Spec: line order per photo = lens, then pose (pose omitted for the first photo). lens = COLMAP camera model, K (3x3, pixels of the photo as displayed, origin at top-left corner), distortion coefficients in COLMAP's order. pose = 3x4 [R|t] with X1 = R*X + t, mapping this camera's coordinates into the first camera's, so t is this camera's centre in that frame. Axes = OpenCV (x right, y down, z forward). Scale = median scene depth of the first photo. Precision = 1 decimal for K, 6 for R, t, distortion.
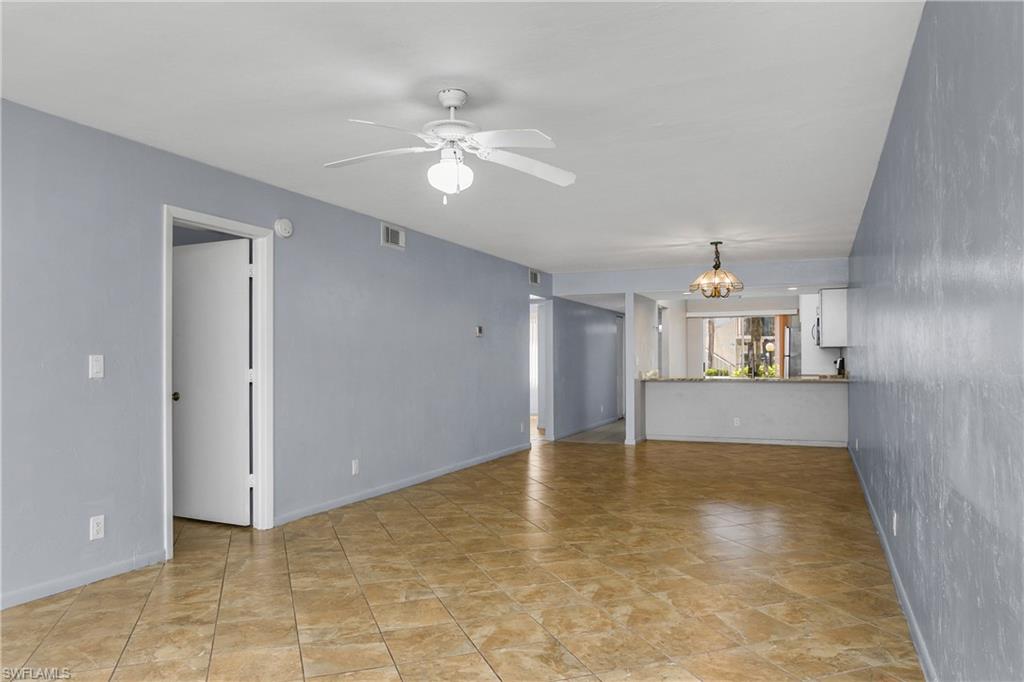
lens RADIAL K [[667.4, 0, 498.9], [0, 667.4, 359.5], [0, 0, 1]] dist [-0.008355, -0.002085]
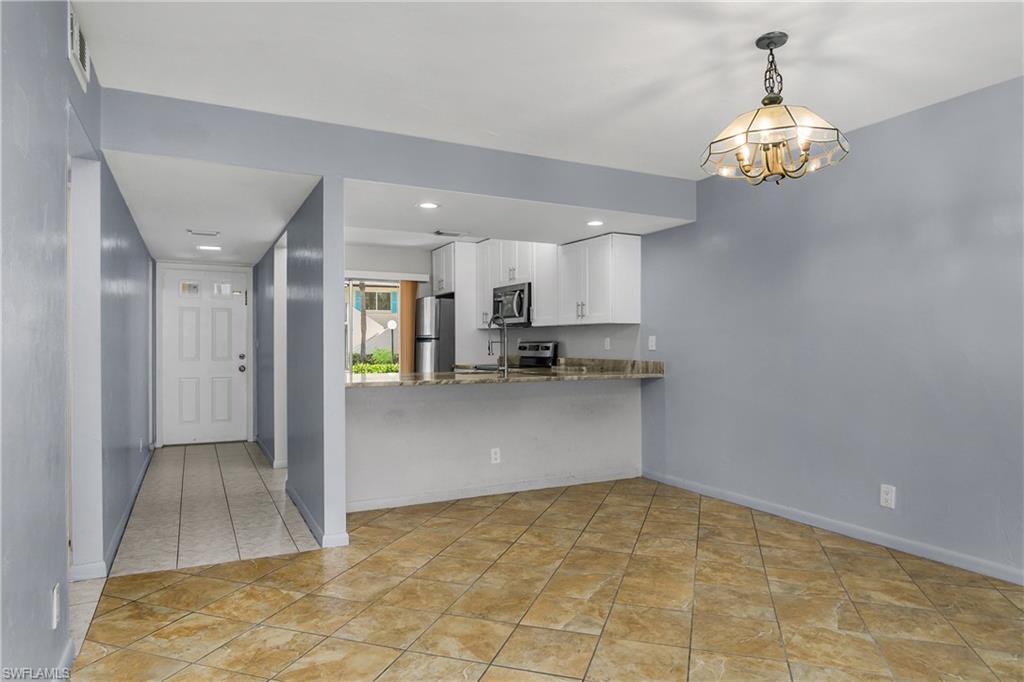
lens RADIAL K [[615.8, 0, 512.0], [0, 615.8, 341.0], [0, 0, 1]] dist [-0.004949, -0.001253]
pose [[0.627175, 0.003641, 0.778870, -0.045050], [-0.003089, 0.999993, -0.002188, -0.001832], [-0.778872, -0.001034, 0.627182, 0.925321]]
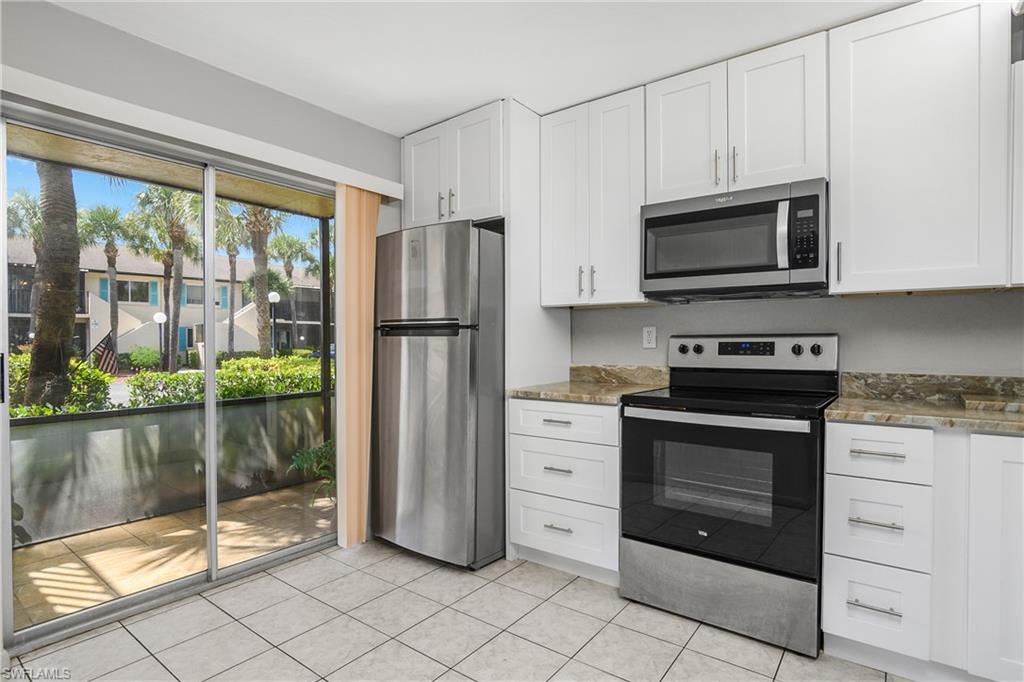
lens RADIAL K [[517.2, 0, 512.0], [0, 517.2, 341.0], [0, 0, 1]] dist [-0.023574, -0.000181]
pose [[0.230896, -0.003646, 0.972972, 0.384029], [0.000284, 0.999993, 0.003679, -0.000123], [-0.972978, -0.000573, 0.230896, 1.620994]]
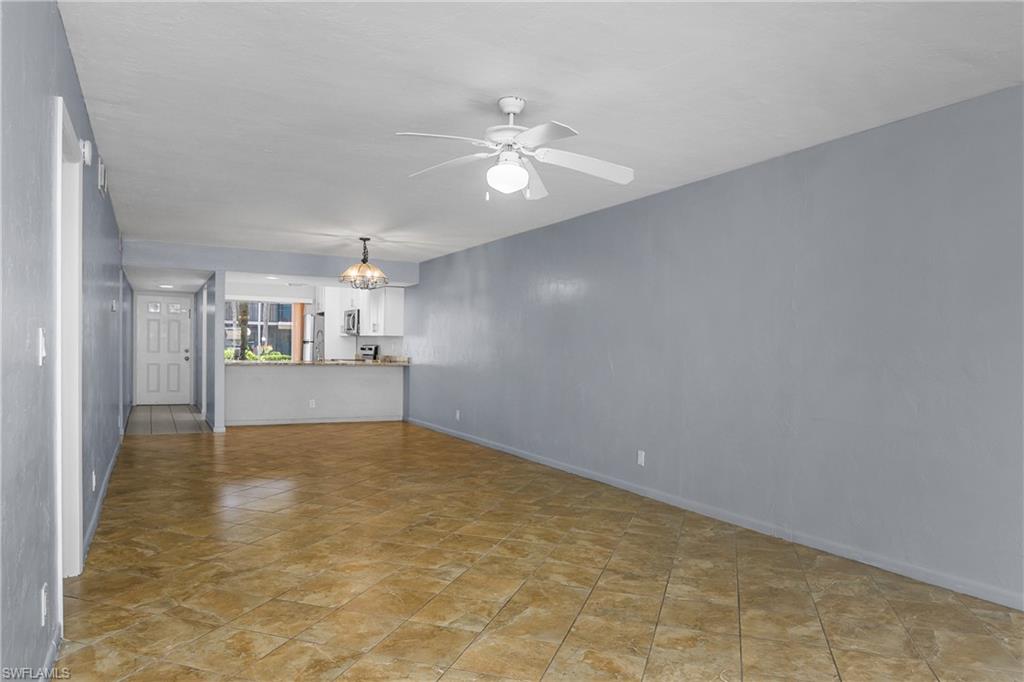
lens RADIAL K [[667.4, 0, 498.9], [0, 667.4, 359.5], [0, 0, 1]] dist [-0.008355, -0.002085]
pose [[0.634512, 0.004507, 0.772900, -0.380070], [-0.023691, 0.999627, 0.013620, 0.002536], [-0.772550, -0.026952, 0.634382, 0.130467]]
